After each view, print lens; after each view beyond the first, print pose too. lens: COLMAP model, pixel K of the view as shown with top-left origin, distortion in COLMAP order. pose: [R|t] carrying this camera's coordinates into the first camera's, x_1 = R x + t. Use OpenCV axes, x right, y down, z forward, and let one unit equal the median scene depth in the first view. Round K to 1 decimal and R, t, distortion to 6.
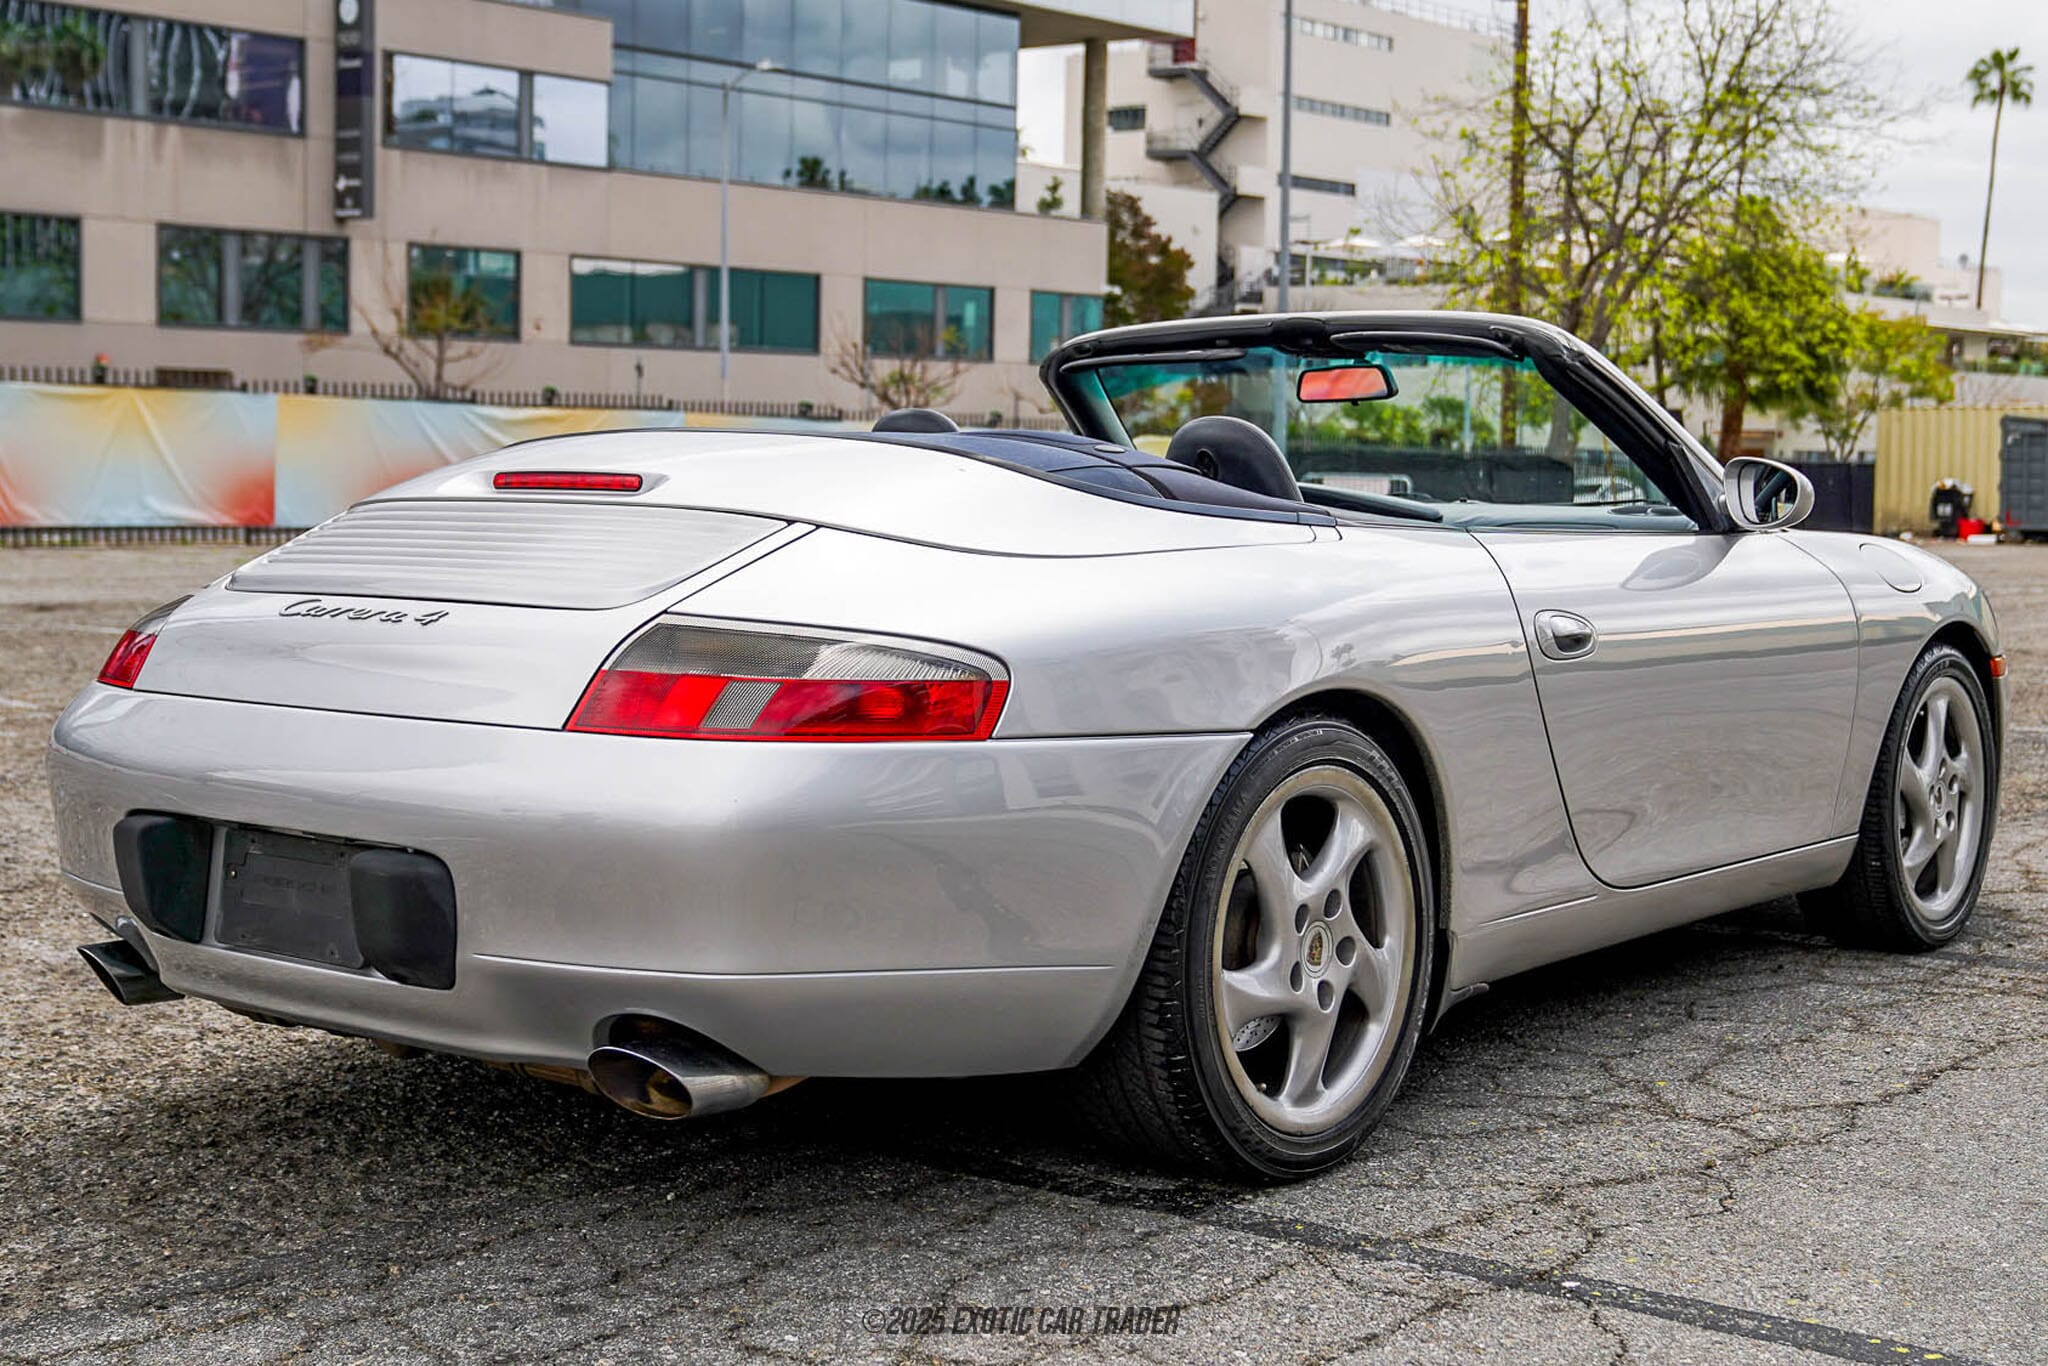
lens RADIAL K [[2730.3, 0, 1020.1], [0, 2730.3, 693.9], [0, 0, 1]] dist [0.038466, 0.000000]
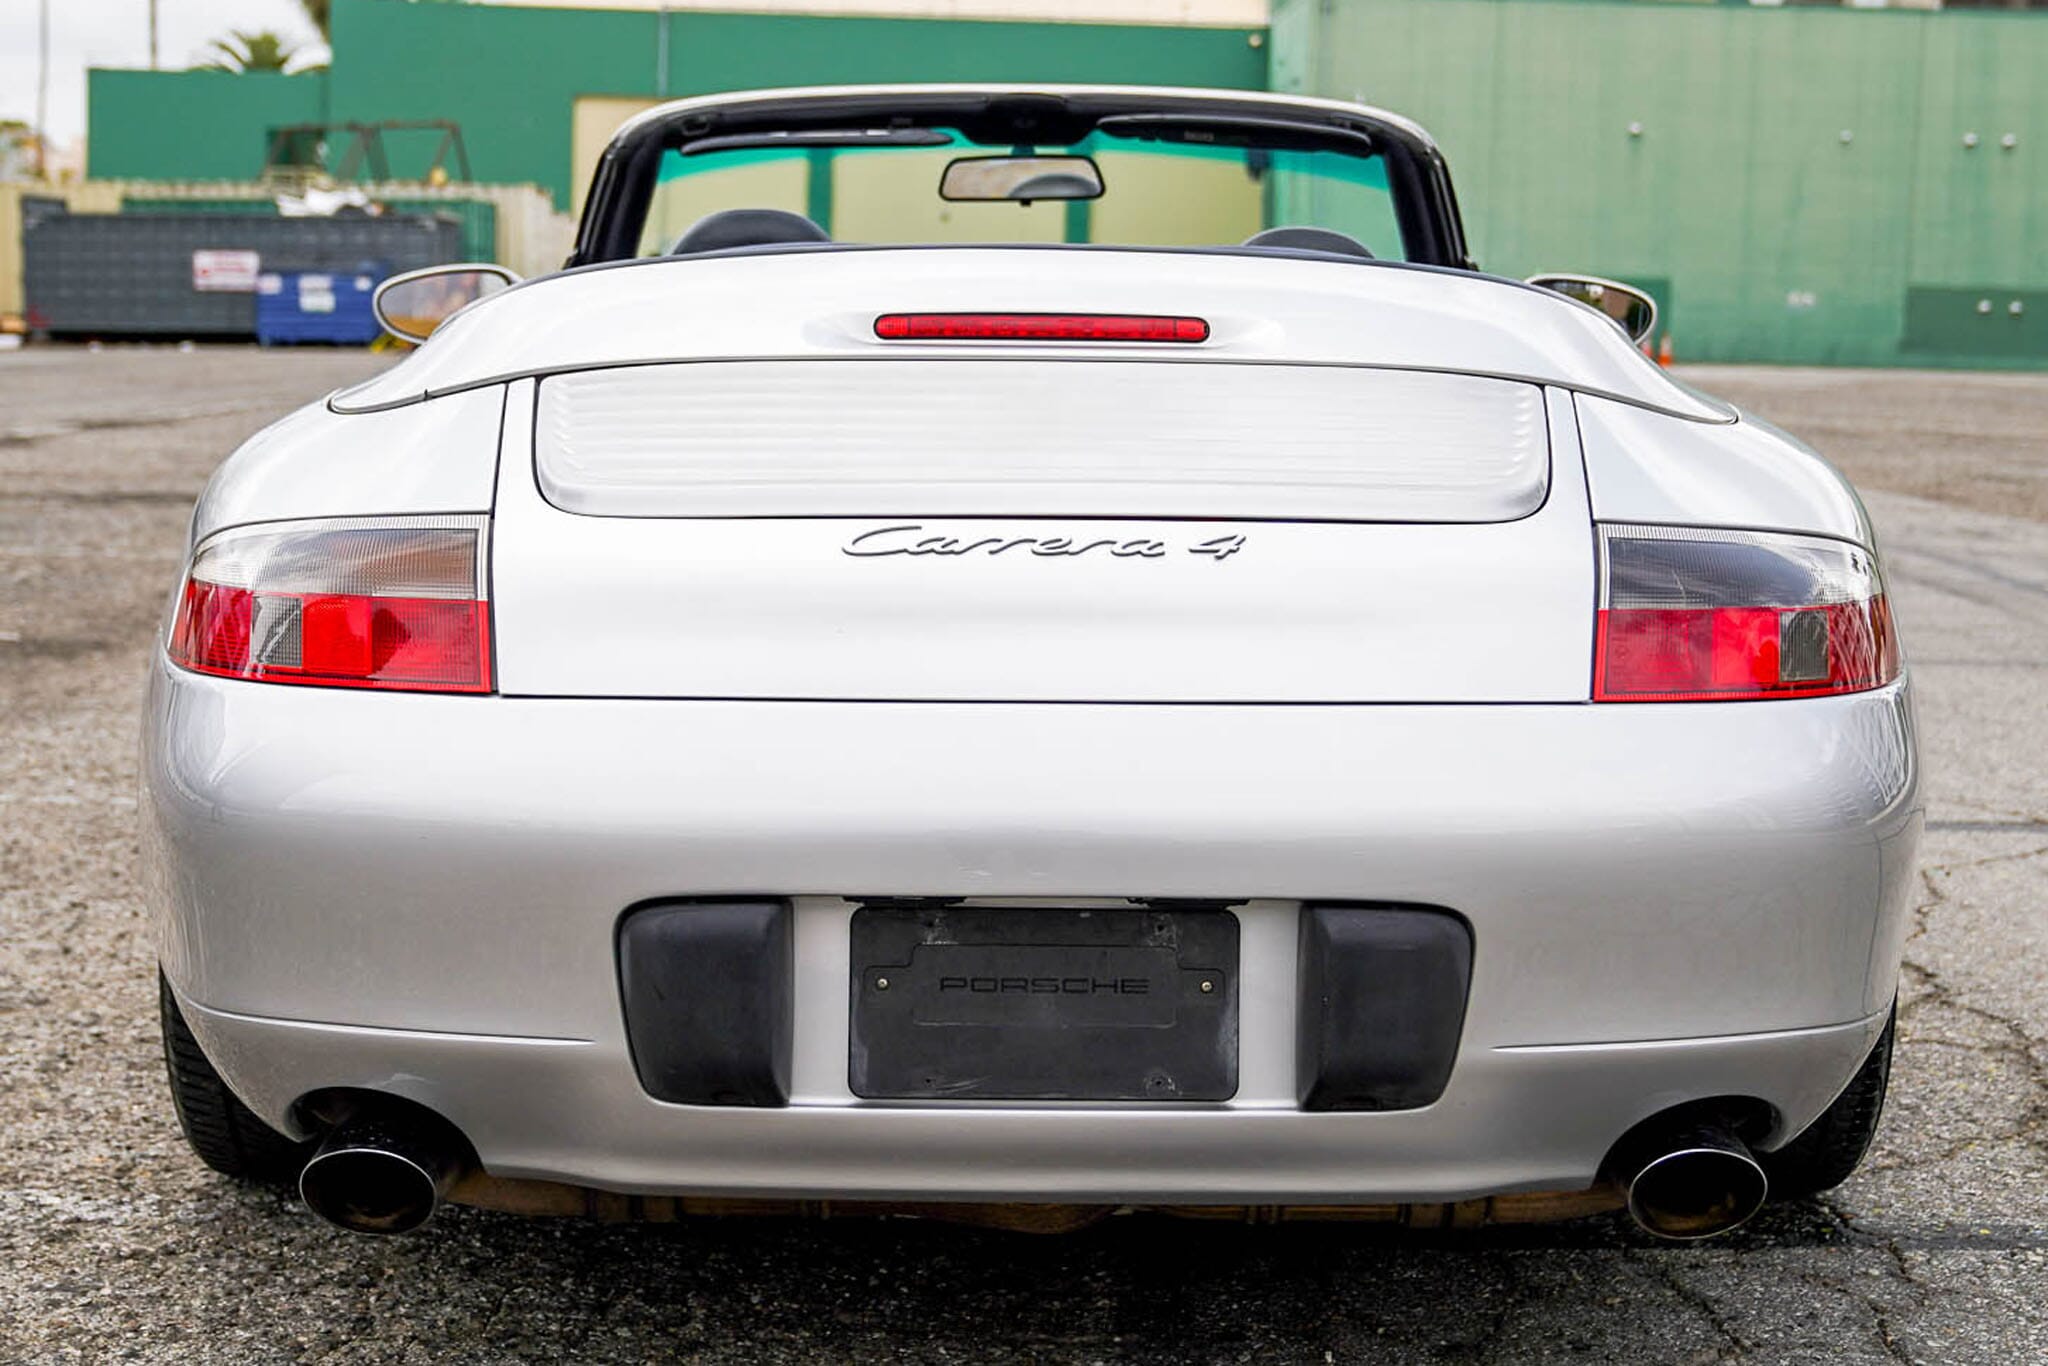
lens RADIAL K [[3176.2, 0, 1023.2], [0, 3176.2, 675.2], [0, 0, 1]] dist [-0.009684, 0.000000]
pose [[0.770895, -0.081245, 0.631760, -0.700722], [0.049322, 0.996468, 0.067963, -0.048986], [-0.635050, -0.021233, 0.772179, 0.431365]]
